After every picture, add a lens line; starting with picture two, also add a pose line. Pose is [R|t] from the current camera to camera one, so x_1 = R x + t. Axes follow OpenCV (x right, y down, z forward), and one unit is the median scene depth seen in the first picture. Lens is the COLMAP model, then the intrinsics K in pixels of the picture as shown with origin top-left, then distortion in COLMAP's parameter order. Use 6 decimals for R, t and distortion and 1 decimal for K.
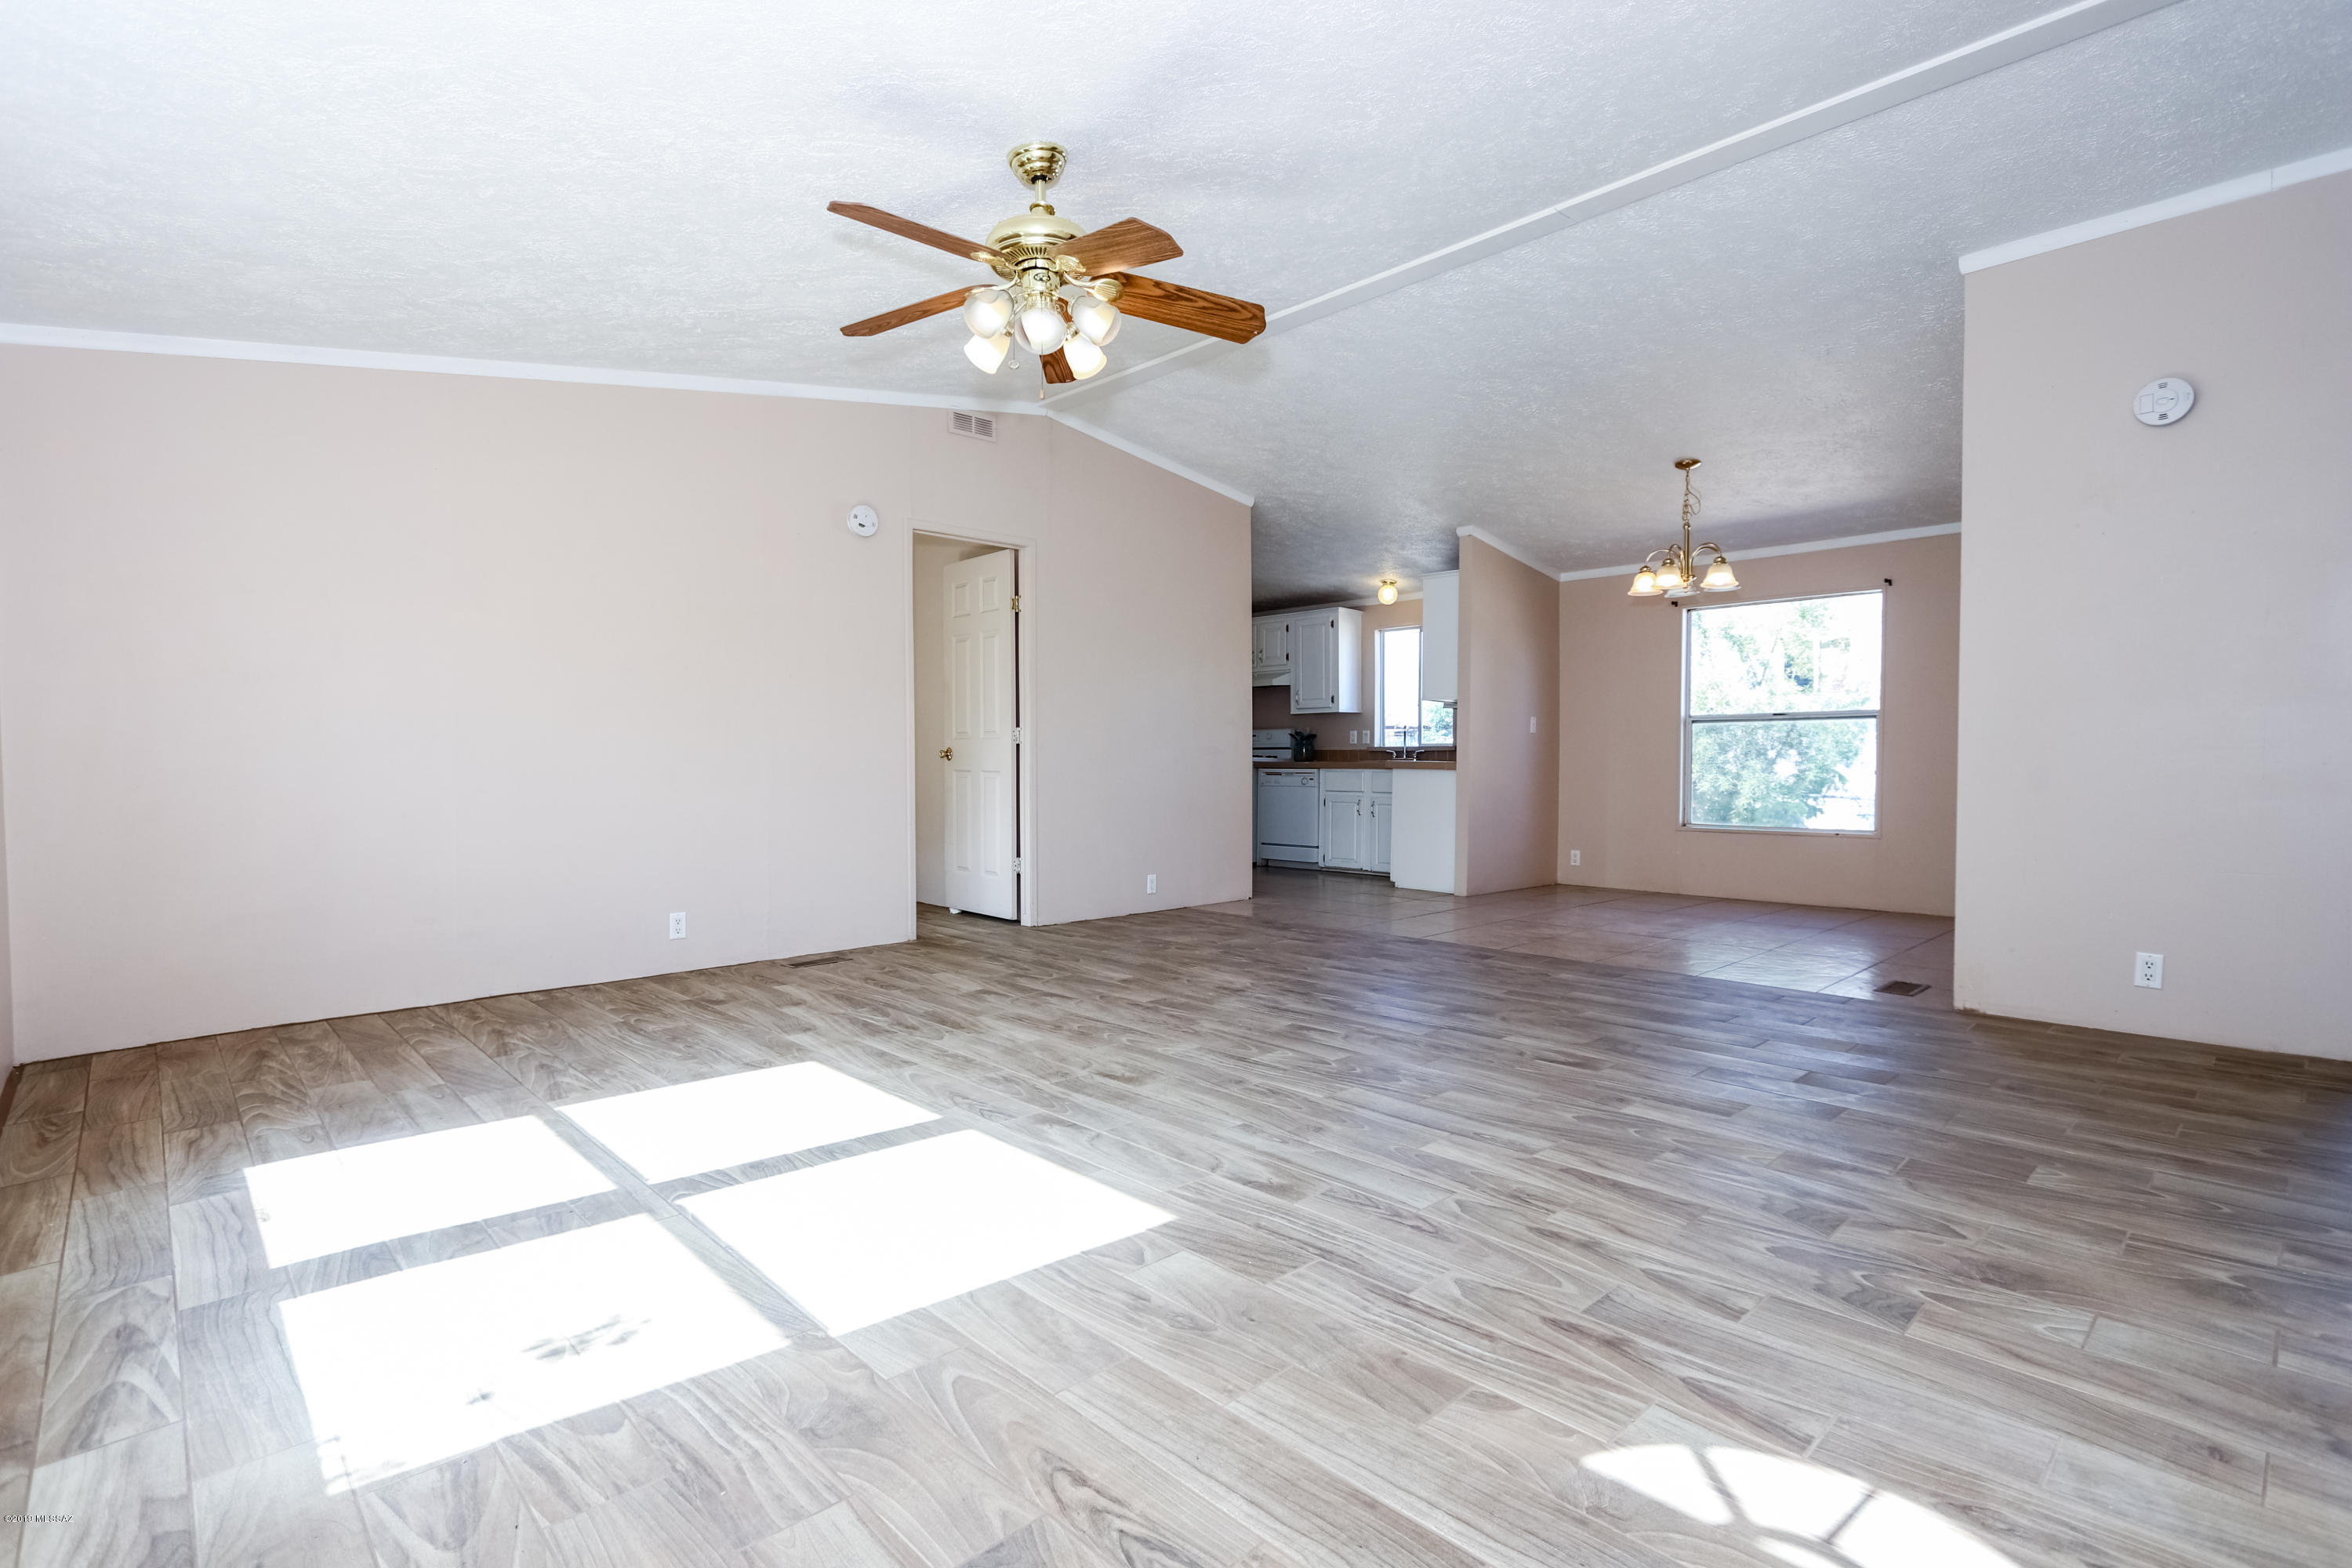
lens RADIAL K [[1095.8, 0, 1176.0], [0, 1095.8, 784.0], [0, 0, 1]] dist [-0.013249, 0.000057]
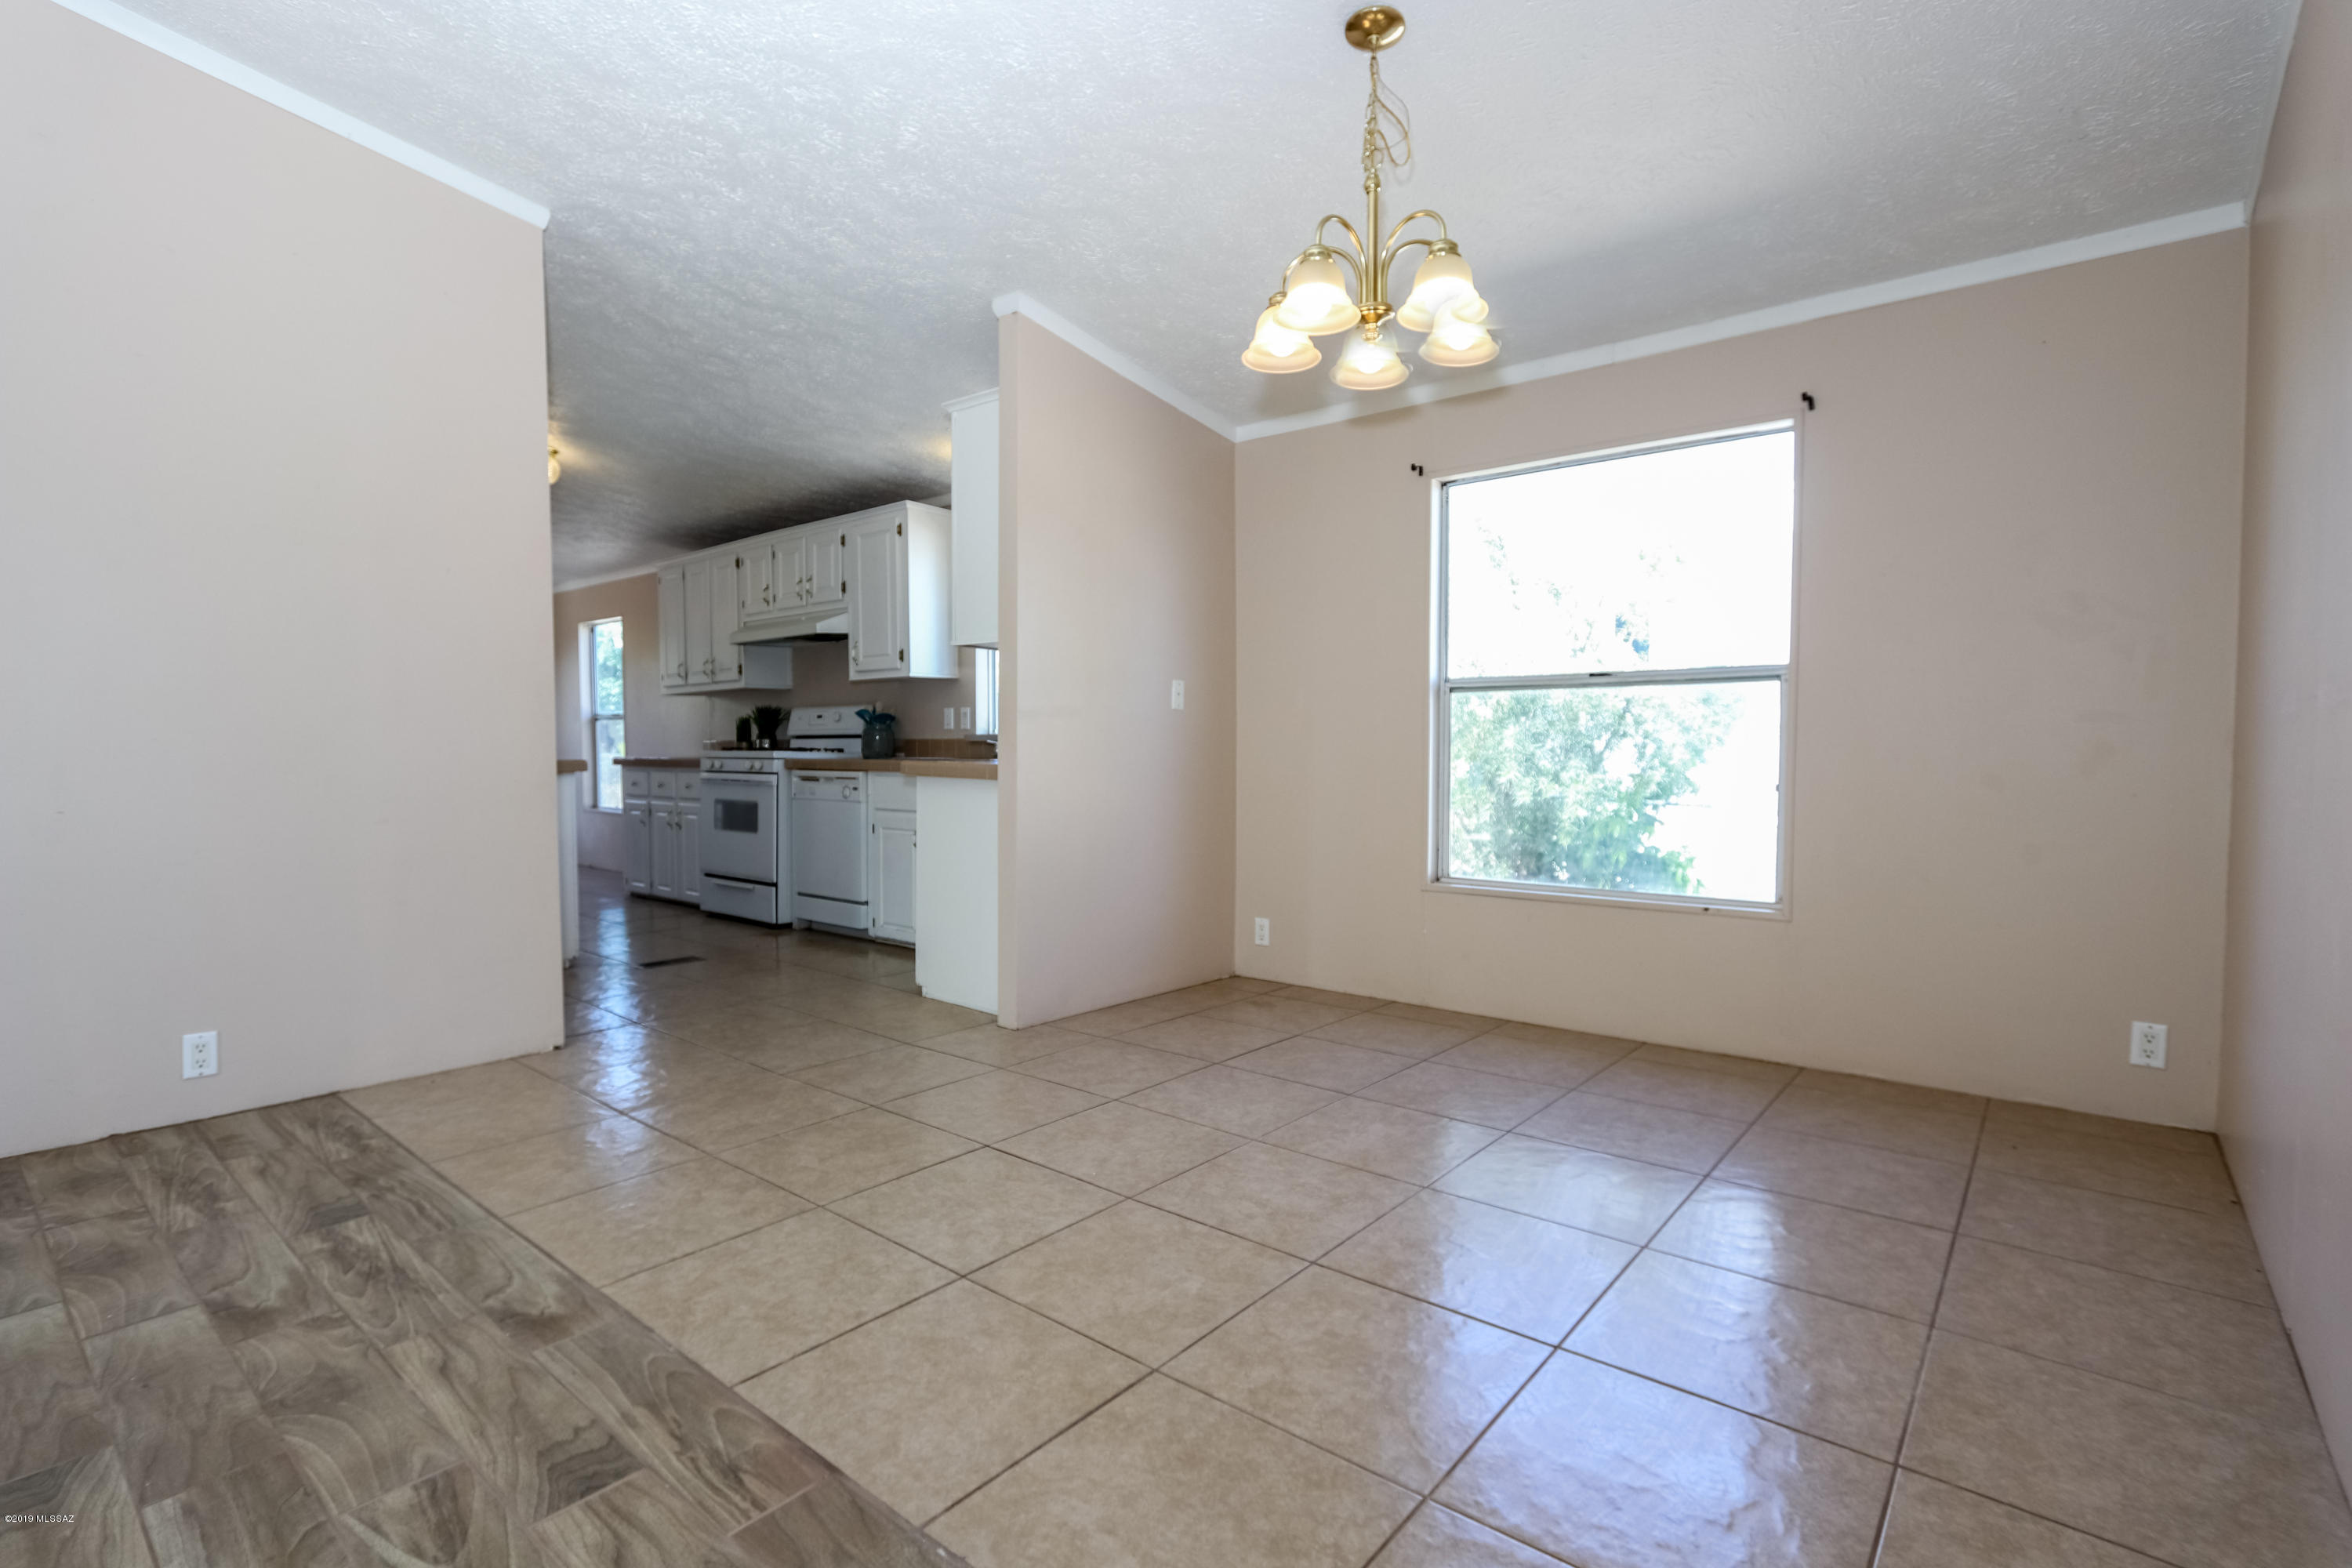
lens RADIAL K [[1095.8, 0, 1176.0], [0, 1095.8, 784.0], [0, 0, 1]] dist [-0.013249, 0.000057]
pose [[0.992415, -0.003551, 0.122880, 0.248012], [0.002227, 0.999938, 0.010908, -0.014815], [-0.122912, -0.010551, 0.992362, 0.436827]]
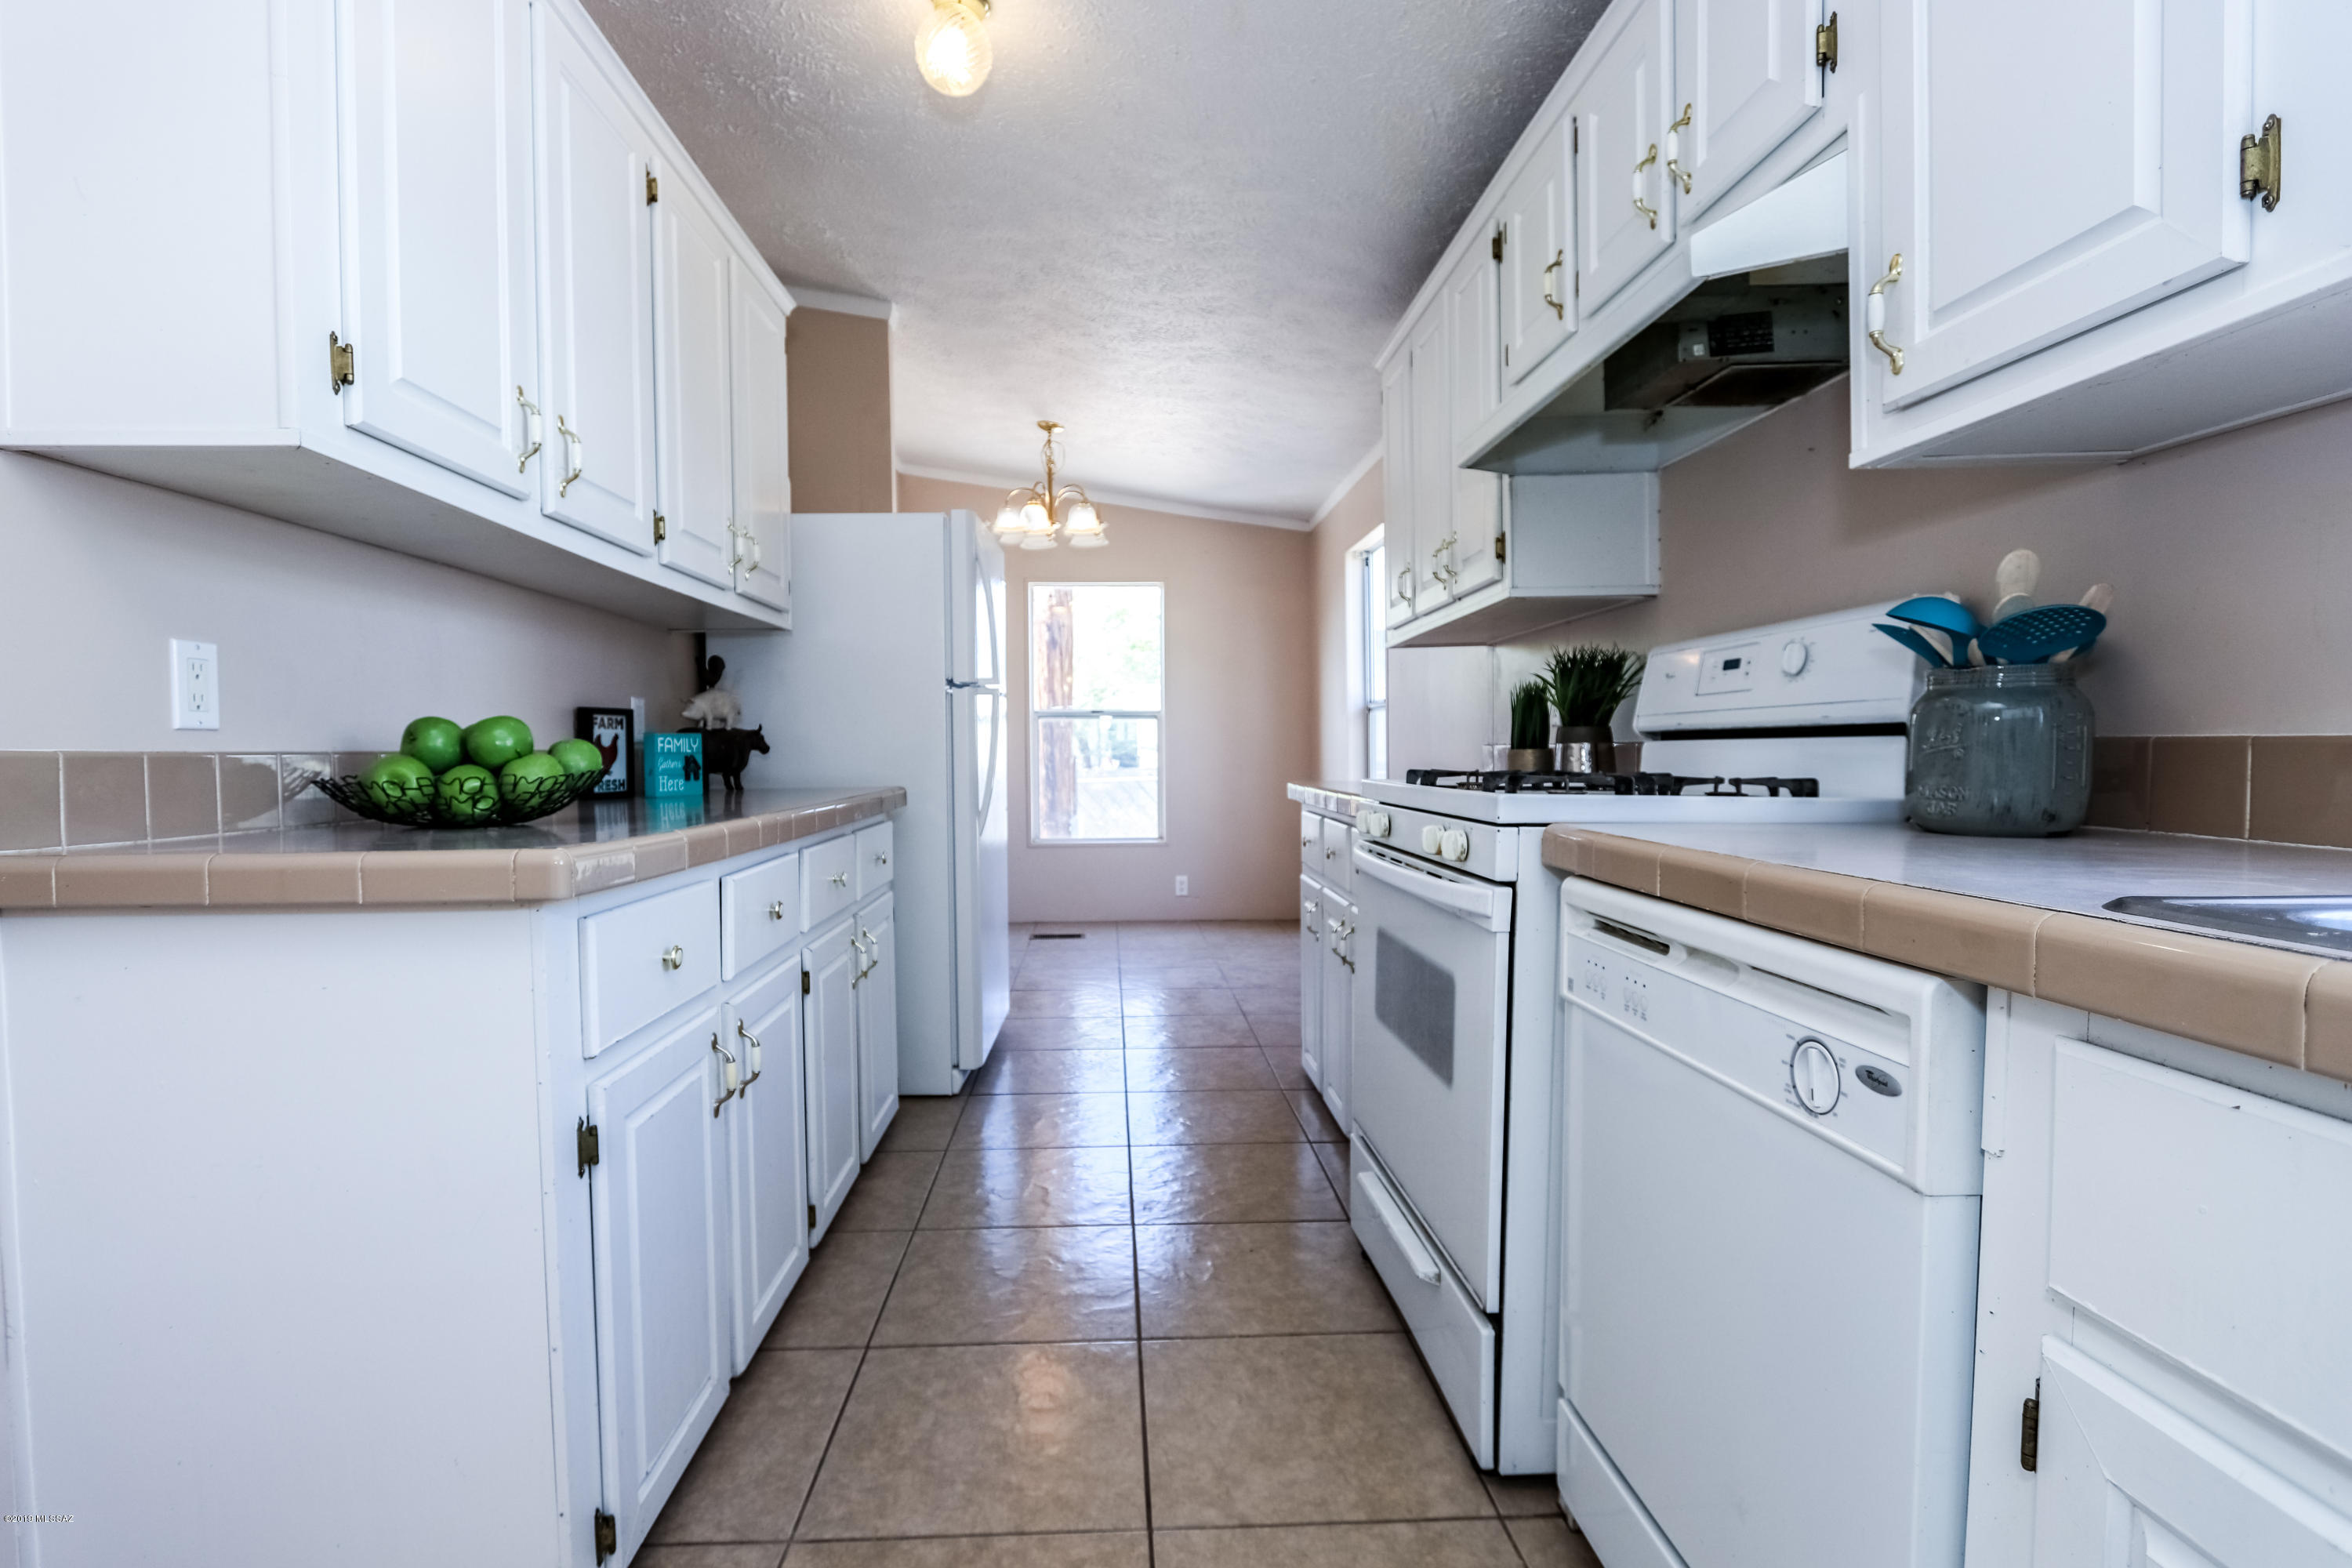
lens RADIAL K [[1095.8, 0, 1176.0], [0, 1095.8, 784.0], [0, 0, 1]] dist [-0.013249, 0.000057]
pose [[0.751778, 0.014163, -0.659264, 0.153707], [-0.011048, 0.999900, 0.008883, -0.031301], [0.659324, 0.000606, 0.751859, 1.001536]]
